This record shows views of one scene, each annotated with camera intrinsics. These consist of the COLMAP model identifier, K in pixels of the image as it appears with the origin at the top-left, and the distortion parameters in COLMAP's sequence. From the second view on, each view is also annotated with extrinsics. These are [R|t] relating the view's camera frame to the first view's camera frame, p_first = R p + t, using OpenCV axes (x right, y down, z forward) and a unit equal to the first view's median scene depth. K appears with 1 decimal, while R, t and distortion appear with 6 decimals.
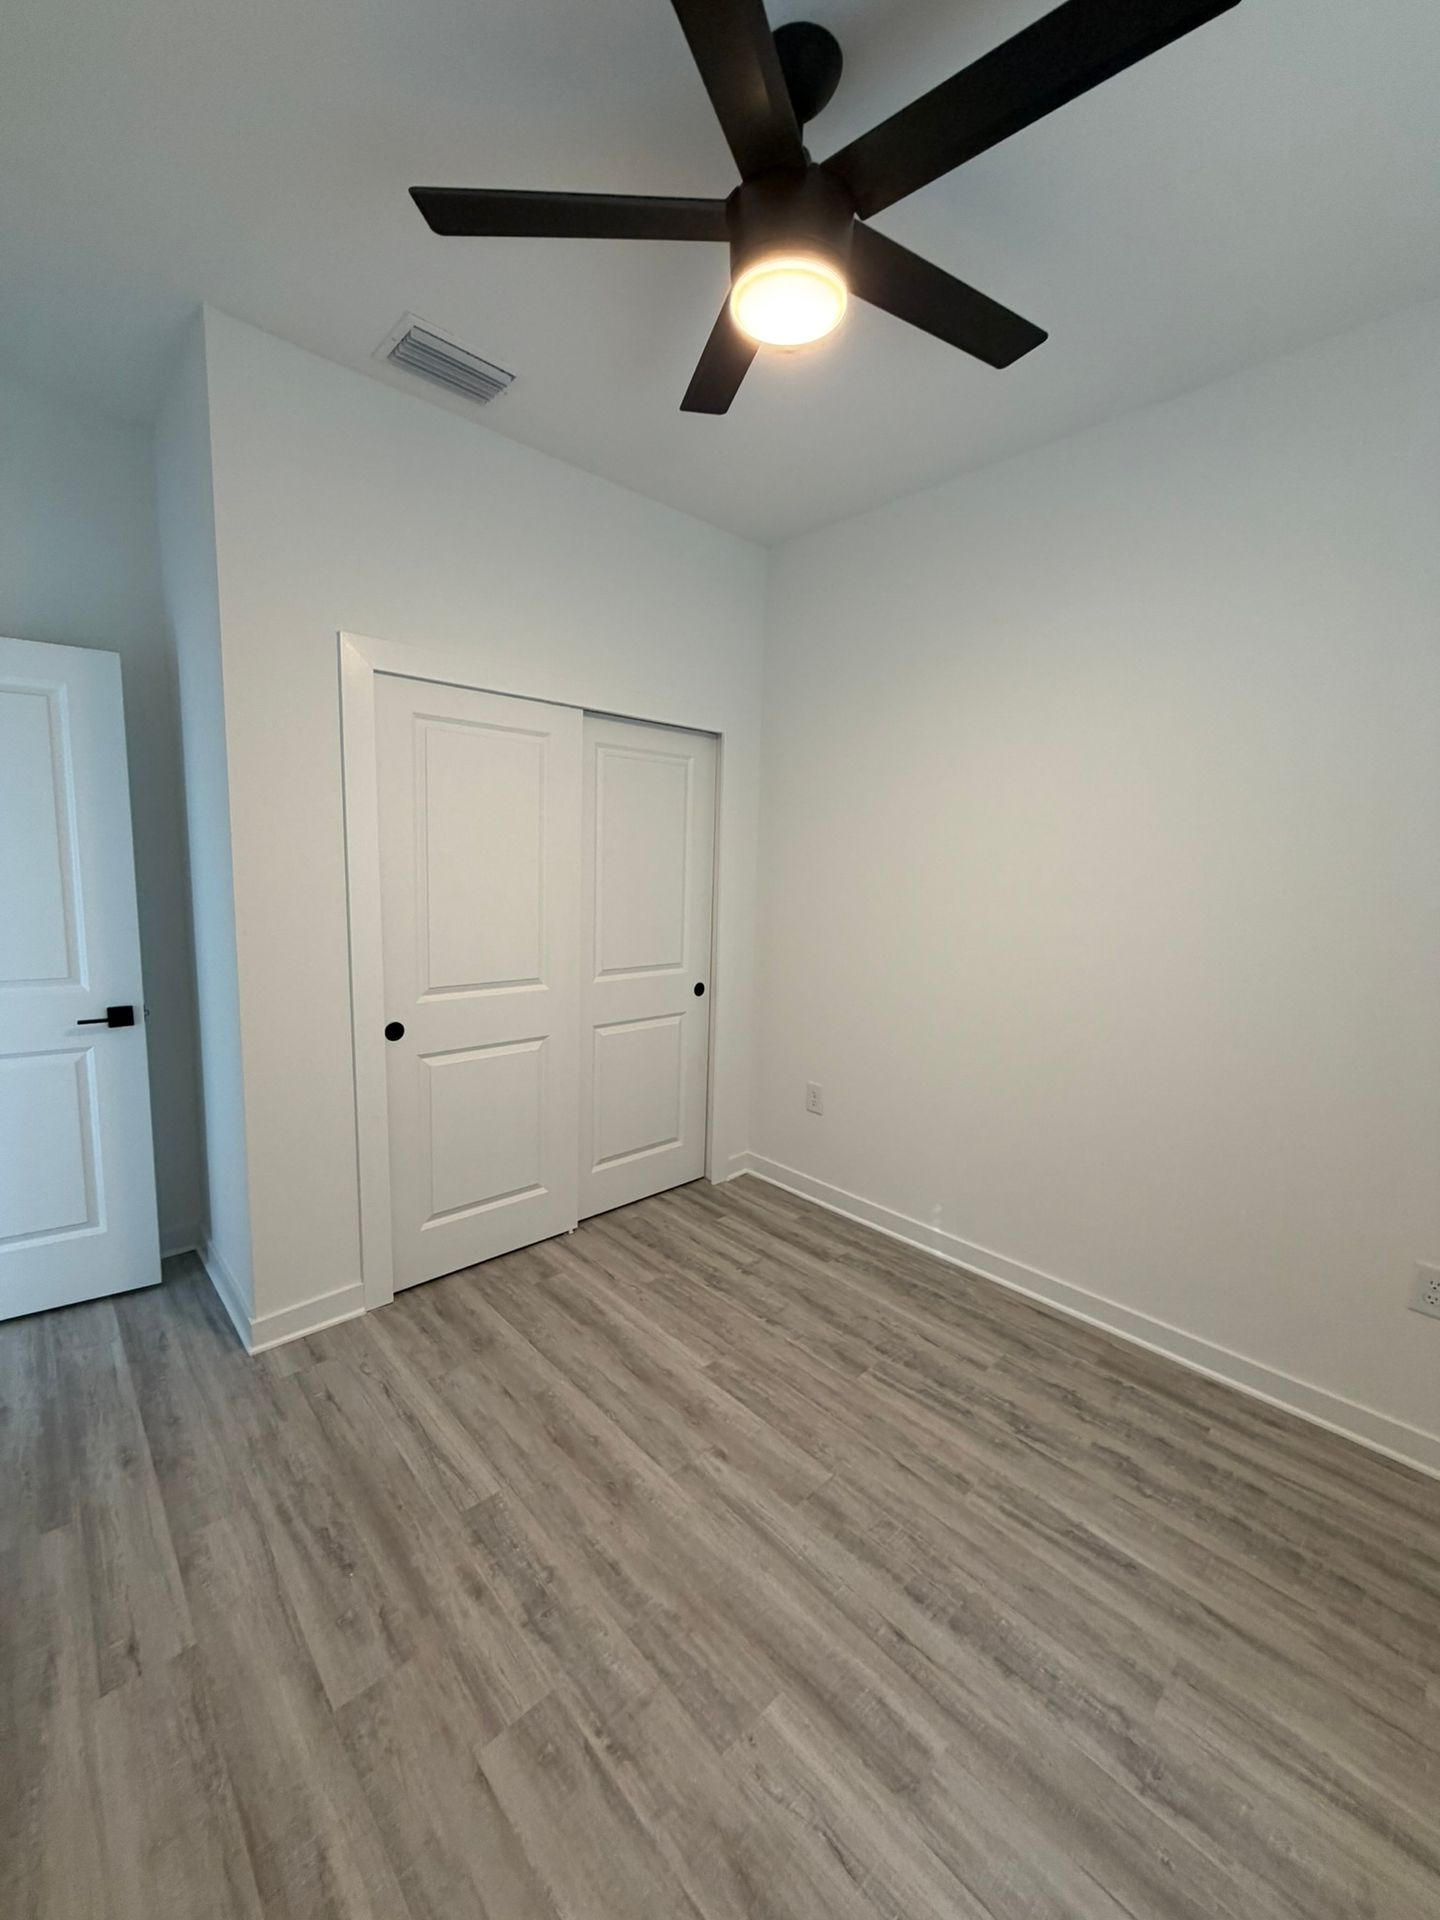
lens RADIAL K [[769.9, 0, 721.5], [0, 769.9, 954.5], [0, 0, 1]] dist [0.001251, 0.000092]
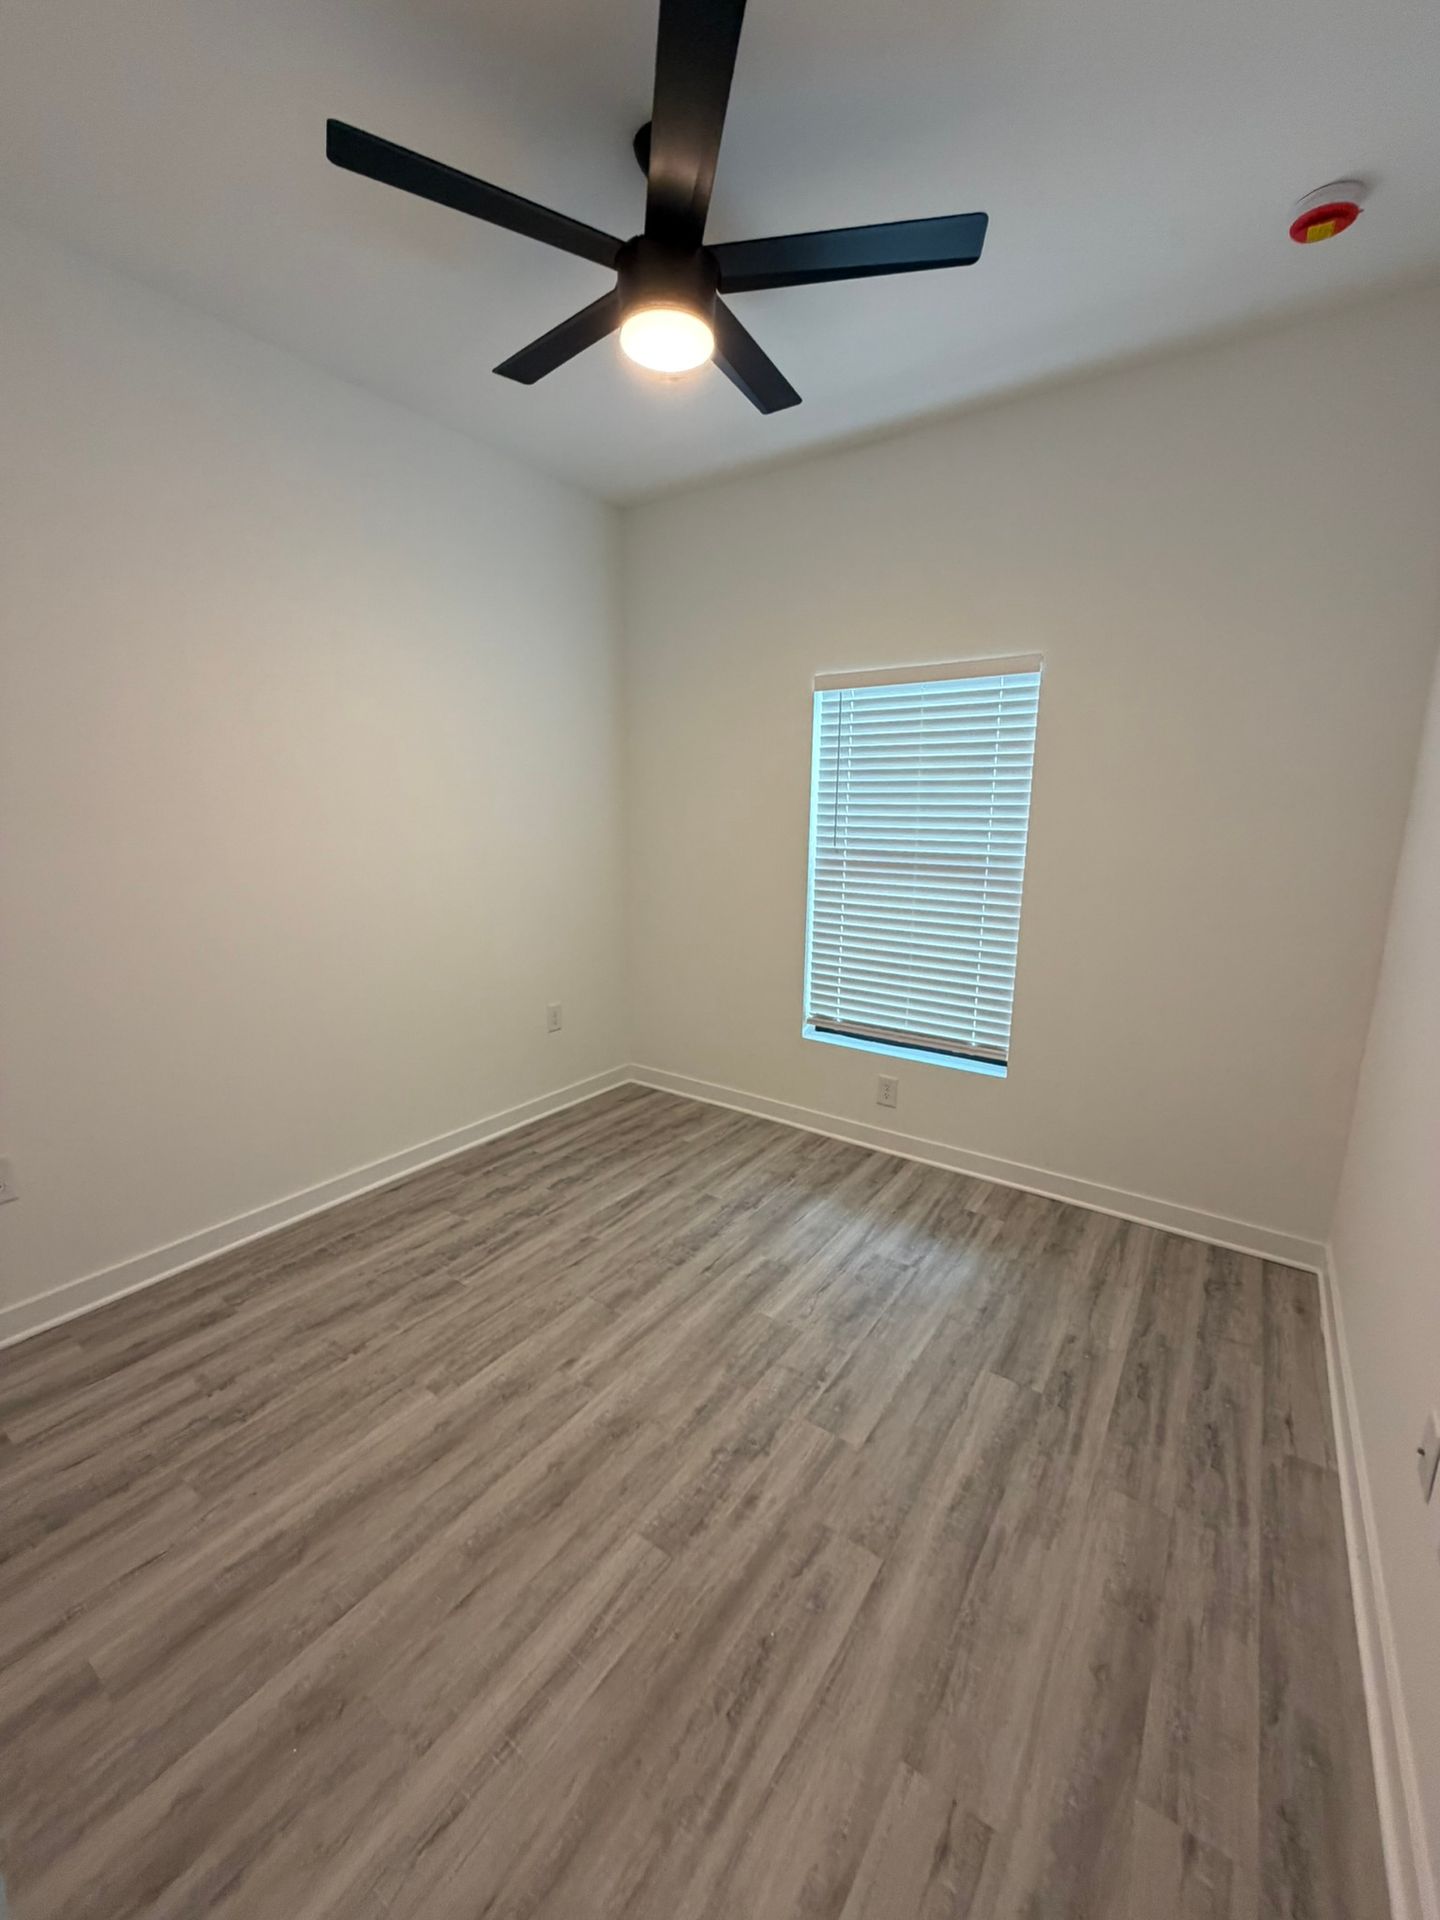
lens RADIAL K [[768.2, 0, 719.7], [0, 768.2, 955.2], [0, 0, 1]] dist [-0.000569, 0.000355]
pose [[-0.208775, -0.213030, 0.954480, -1.028150], [0.106360, 0.965252, 0.238699, -0.134542], [-0.972163, 0.151352, -0.178862, 0.996136]]
